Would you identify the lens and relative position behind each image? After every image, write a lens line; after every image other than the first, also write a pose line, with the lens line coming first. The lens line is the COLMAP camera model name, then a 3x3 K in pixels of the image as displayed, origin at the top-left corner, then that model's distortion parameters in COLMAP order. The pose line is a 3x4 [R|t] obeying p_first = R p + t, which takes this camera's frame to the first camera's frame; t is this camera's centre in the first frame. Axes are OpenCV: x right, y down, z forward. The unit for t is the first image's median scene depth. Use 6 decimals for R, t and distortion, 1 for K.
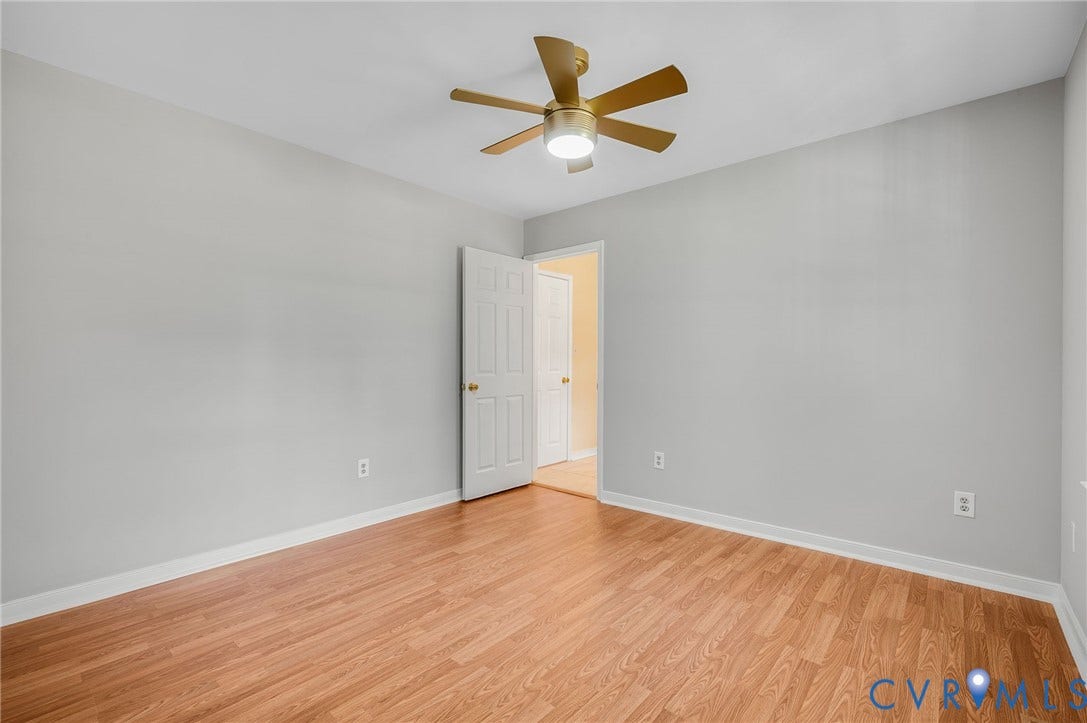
lens RADIAL K [[475.6, 0, 543.5], [0, 475.6, 361.5], [0, 0, 1]] dist [0.000187, 0.000091]
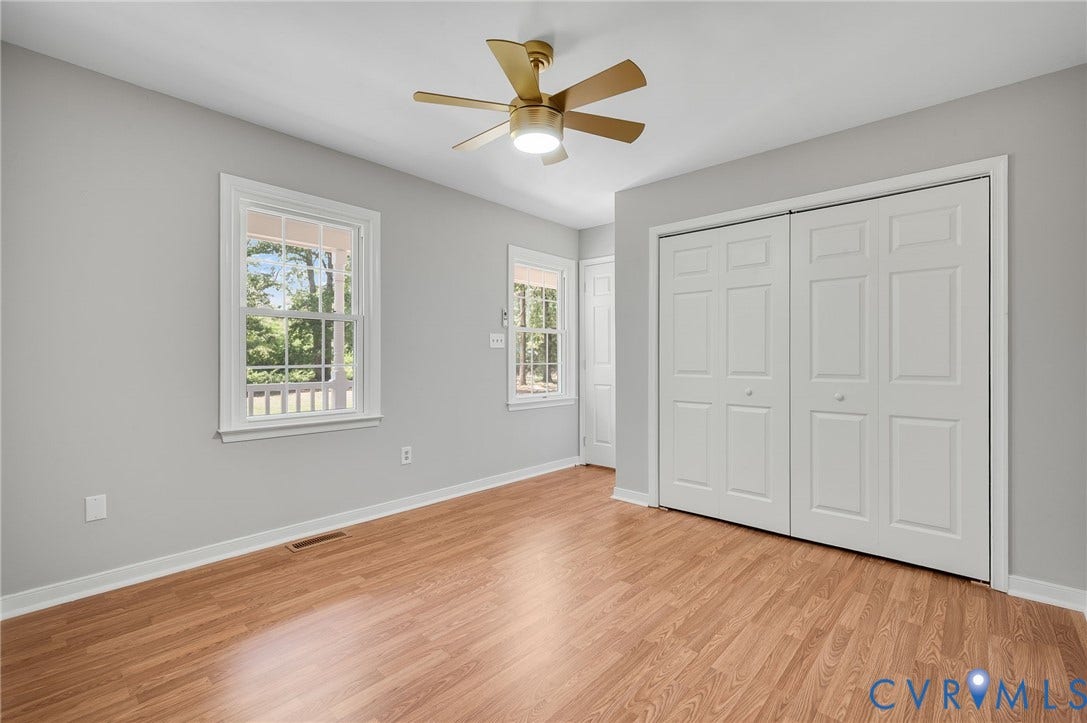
lens RADIAL K [[475.6, 0, 543.5], [0, 475.6, 361.5], [0, 0, 1]] dist [0.000187, 0.000091]
pose [[-0.999604, -0.004875, 0.027714, 0.011387], [-0.004794, 0.999984, 0.003011, 0.007997], [-0.027728, 0.002877, -0.999611, 2.025167]]
